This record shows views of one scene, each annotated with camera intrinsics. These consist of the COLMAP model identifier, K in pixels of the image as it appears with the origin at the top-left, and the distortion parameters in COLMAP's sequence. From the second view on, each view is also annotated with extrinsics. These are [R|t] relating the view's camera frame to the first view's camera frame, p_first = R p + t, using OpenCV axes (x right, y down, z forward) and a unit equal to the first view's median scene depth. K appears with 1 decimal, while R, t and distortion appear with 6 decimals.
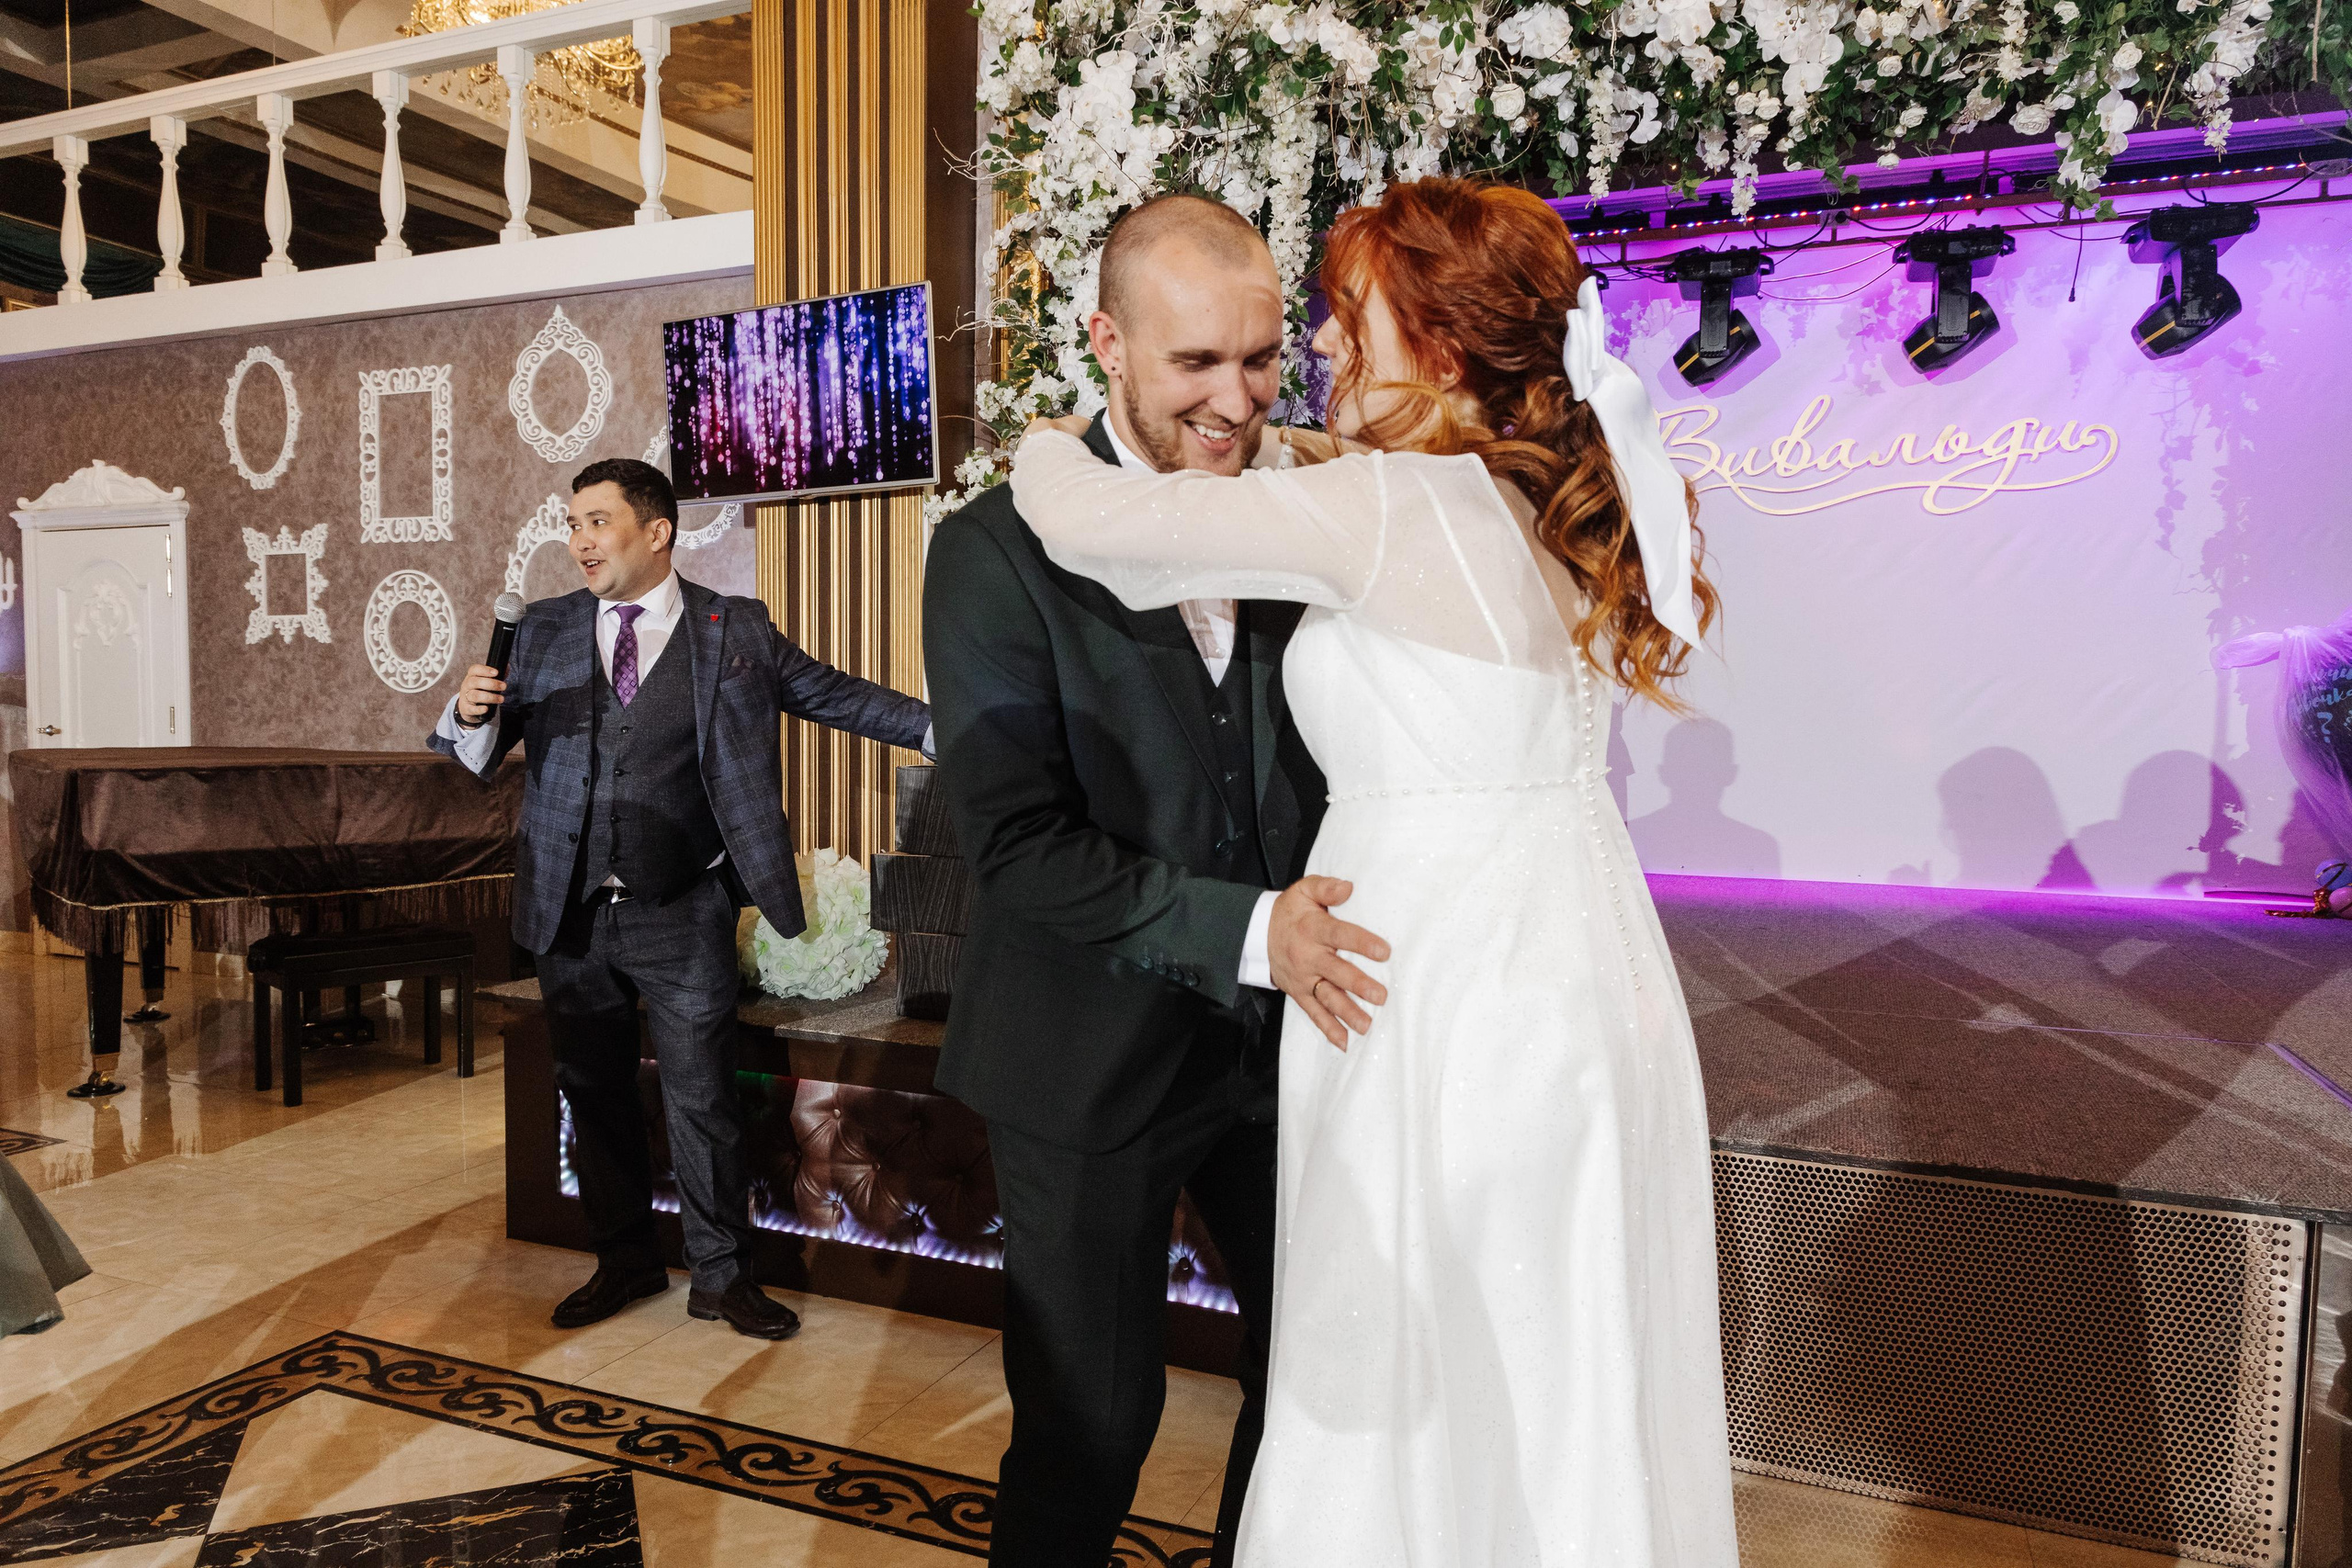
lens RADIAL K [[1548.0, 0, 1176.0], [0, 1548.0, 784.0], [0, 0, 1]] dist [0.003235, -0.000745]
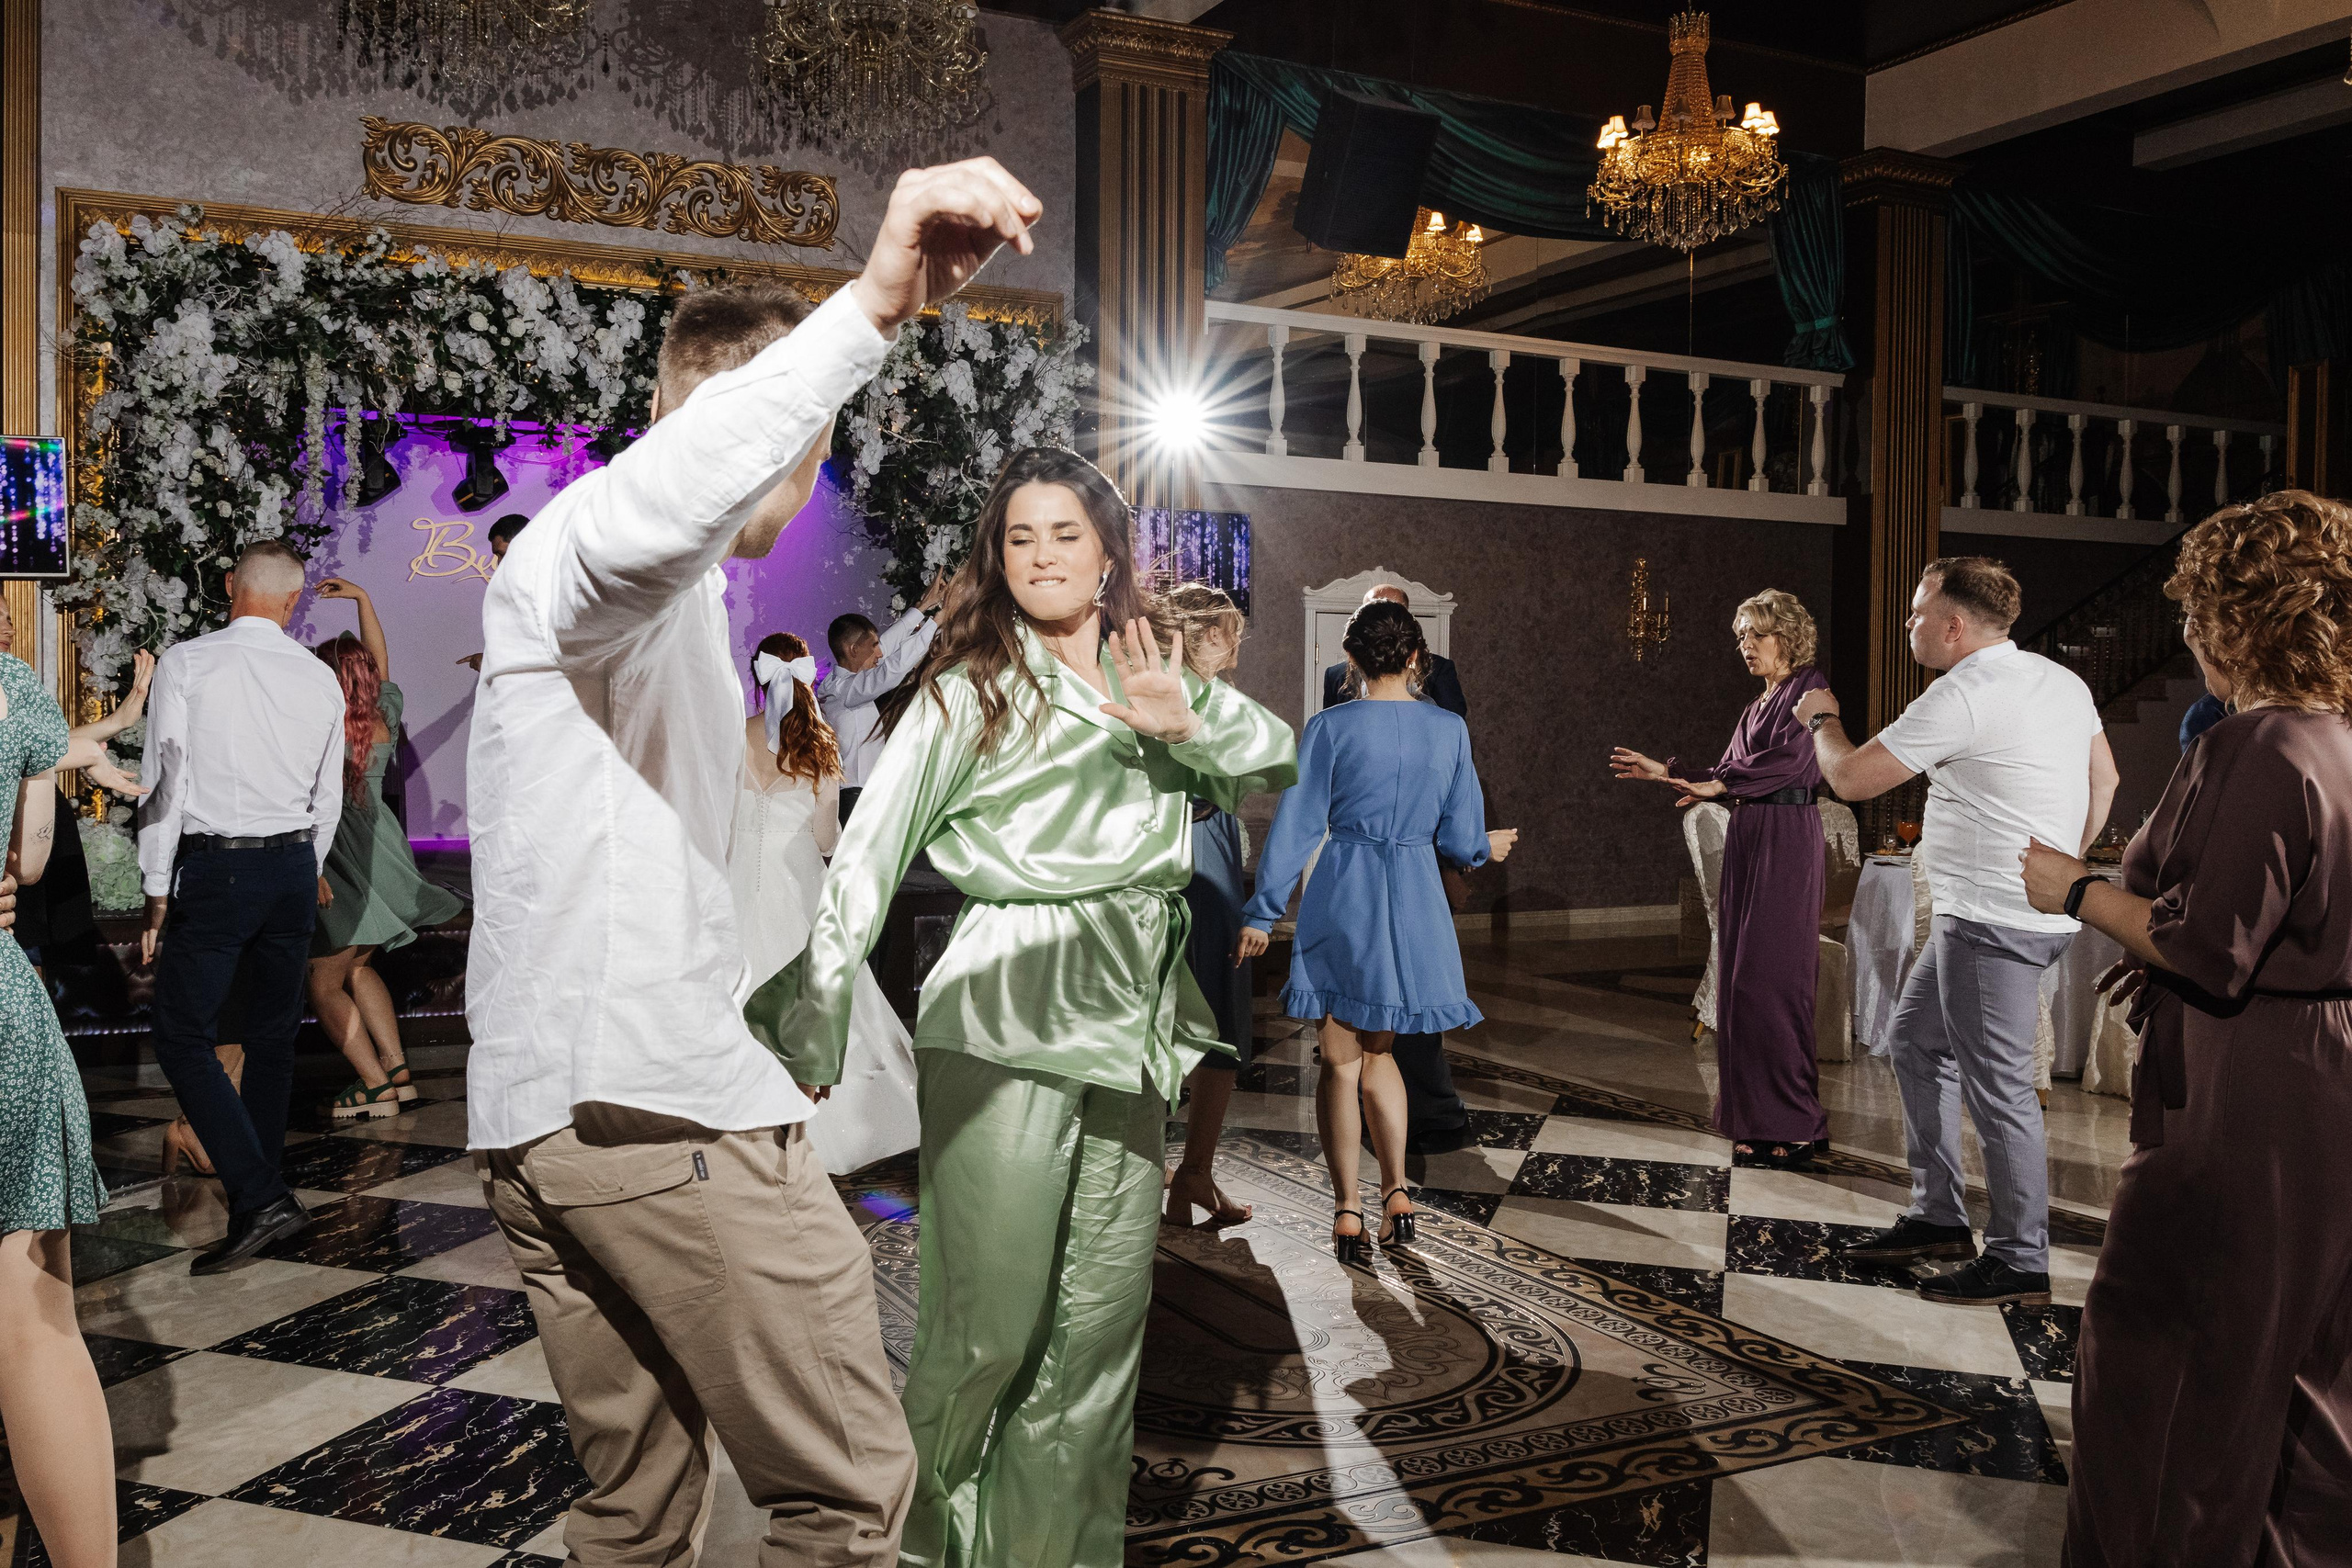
lens RADIAL K [[1969.2, 0, 1078.6], [0, 1969.2, 775.2], [0, 0, 1]] dist [0.003799, 0.003352]
pose [[0.660889, -0.031072, 0.749840, -0.879886], [0.043328, 0.999056, 0.003210, 0.021655], [-0.749232, 0.030368, 0.661611, -0.864333]]
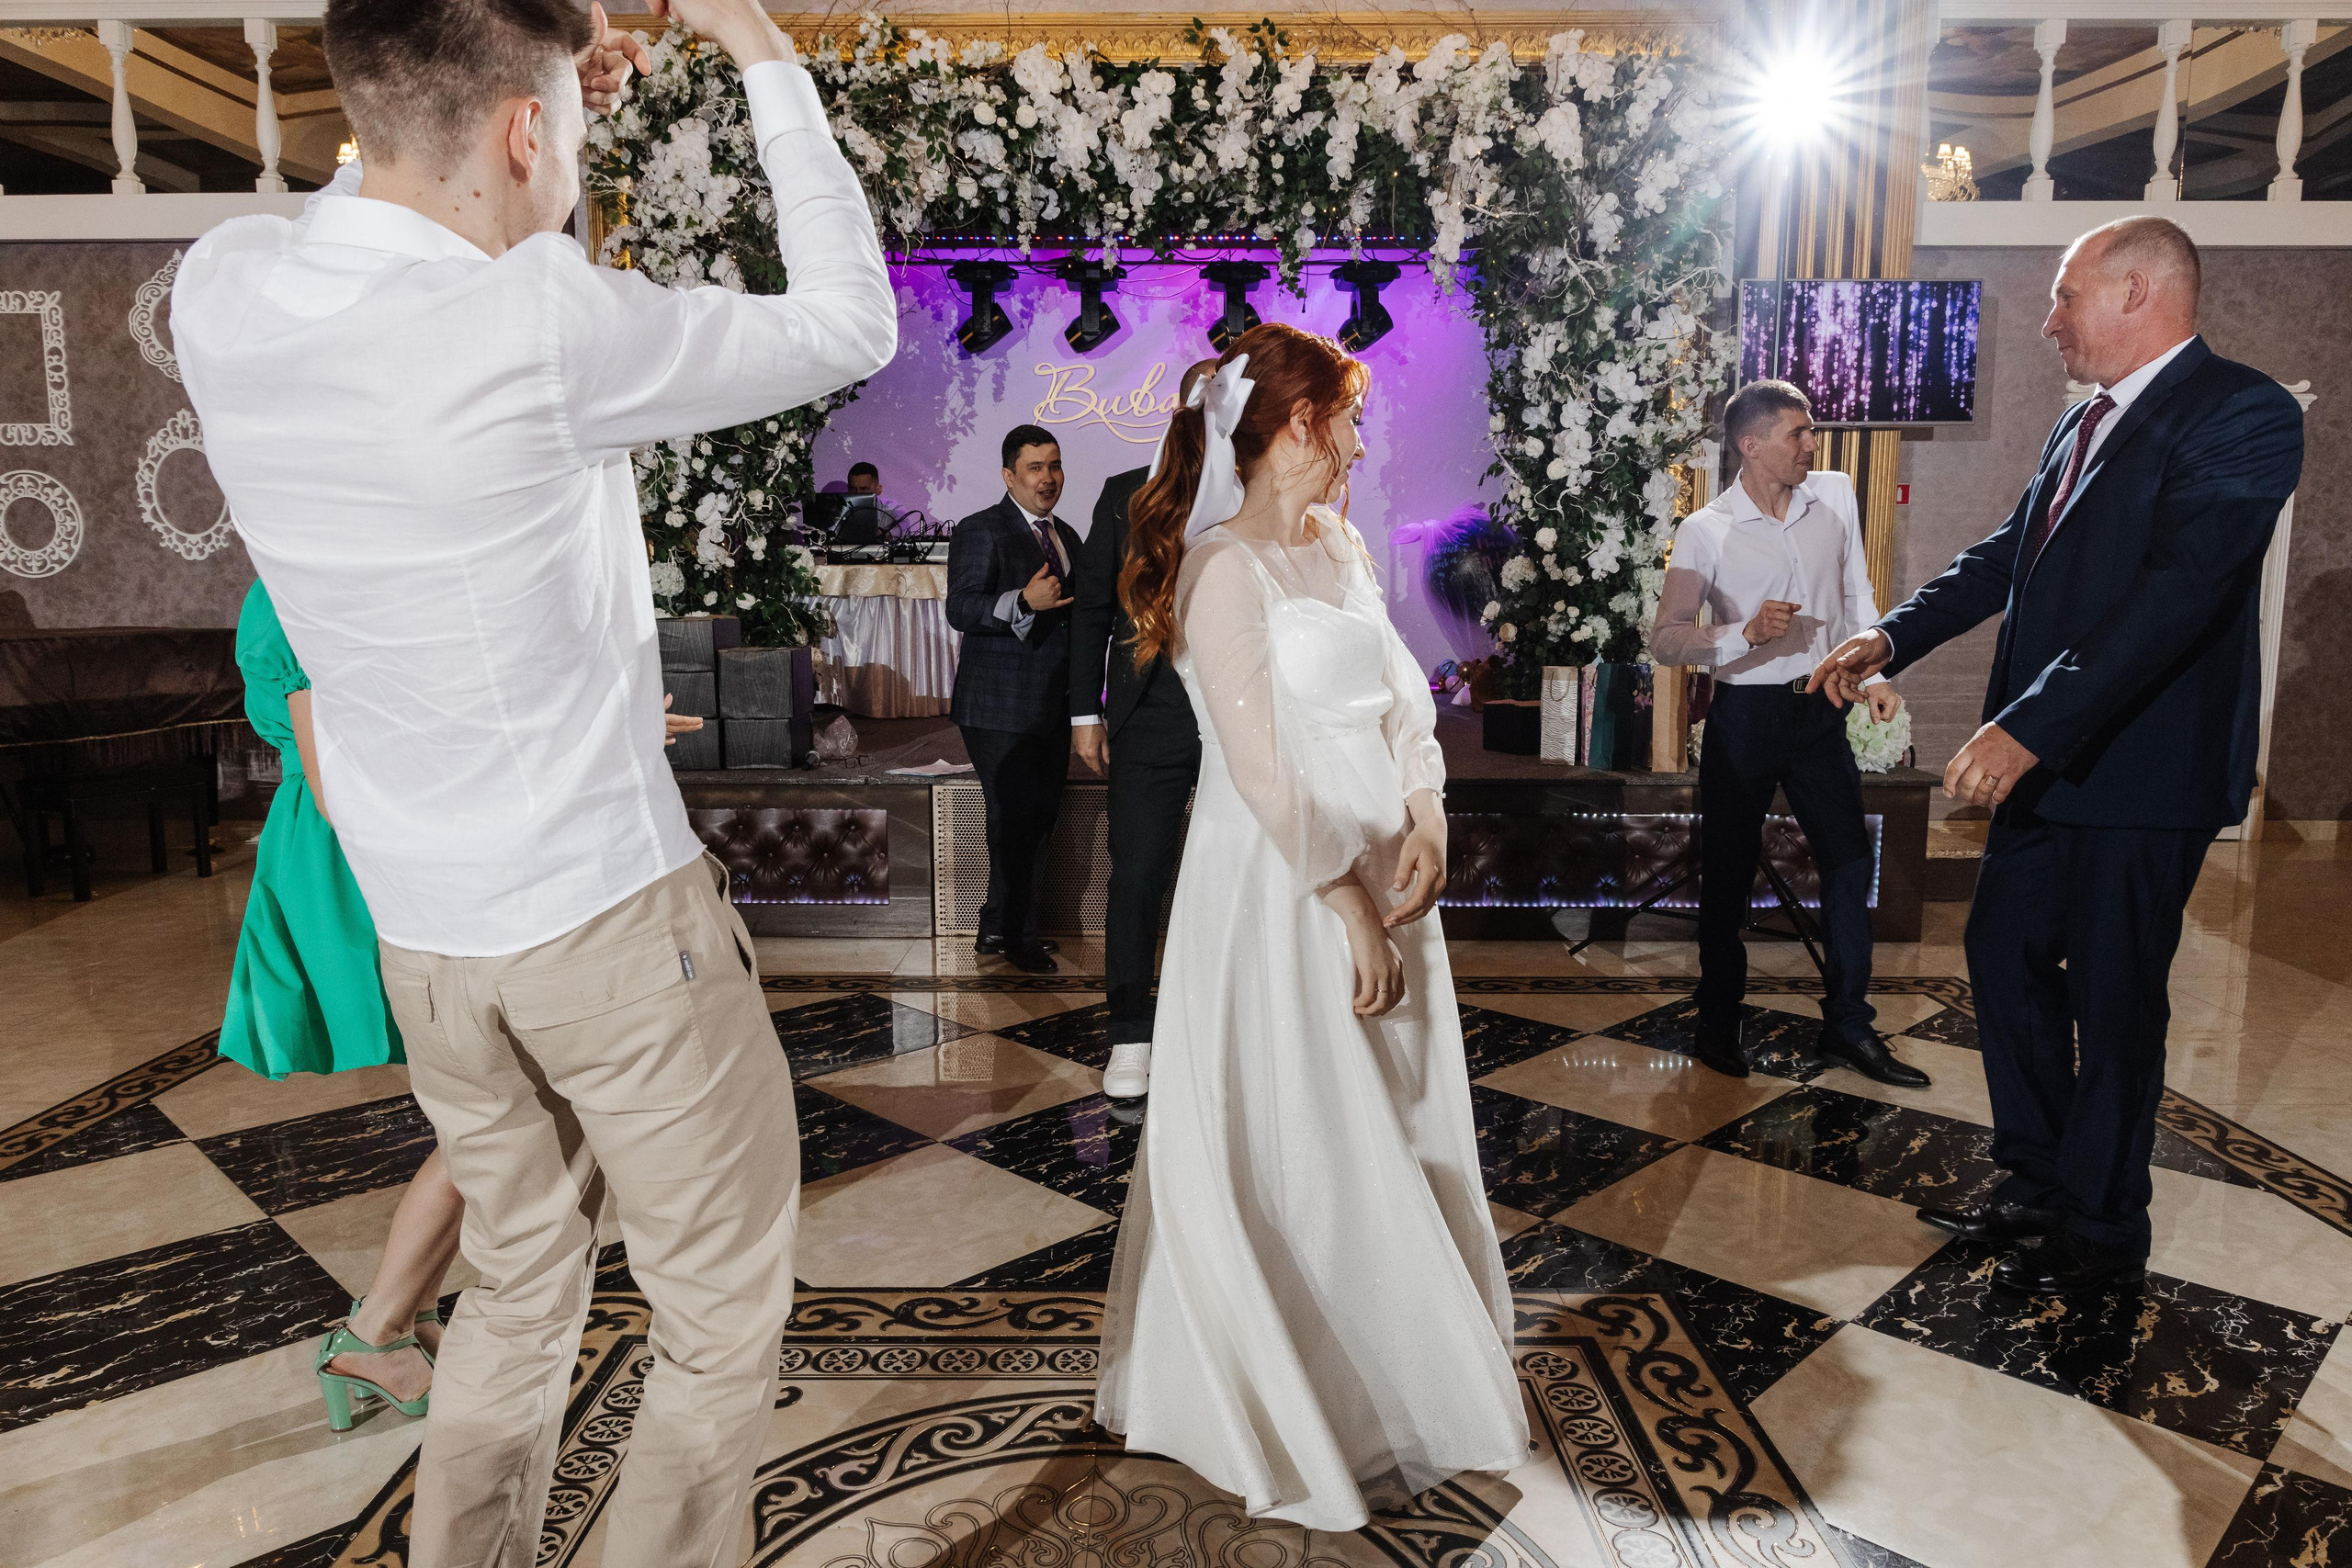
lens RADIAL K [[1548.0, 0, 1176.0], [0, 1548.0, 784.0], [0, 0, 1]] dist [0.003235, -0.000745]
pose [[0.922794, -0.065985, 0.379601, -0.200028], [0.033424, 0.995222, 0.091744, 0.020741], [-0.383841, -0.071973, 0.920590, -0.504834]]
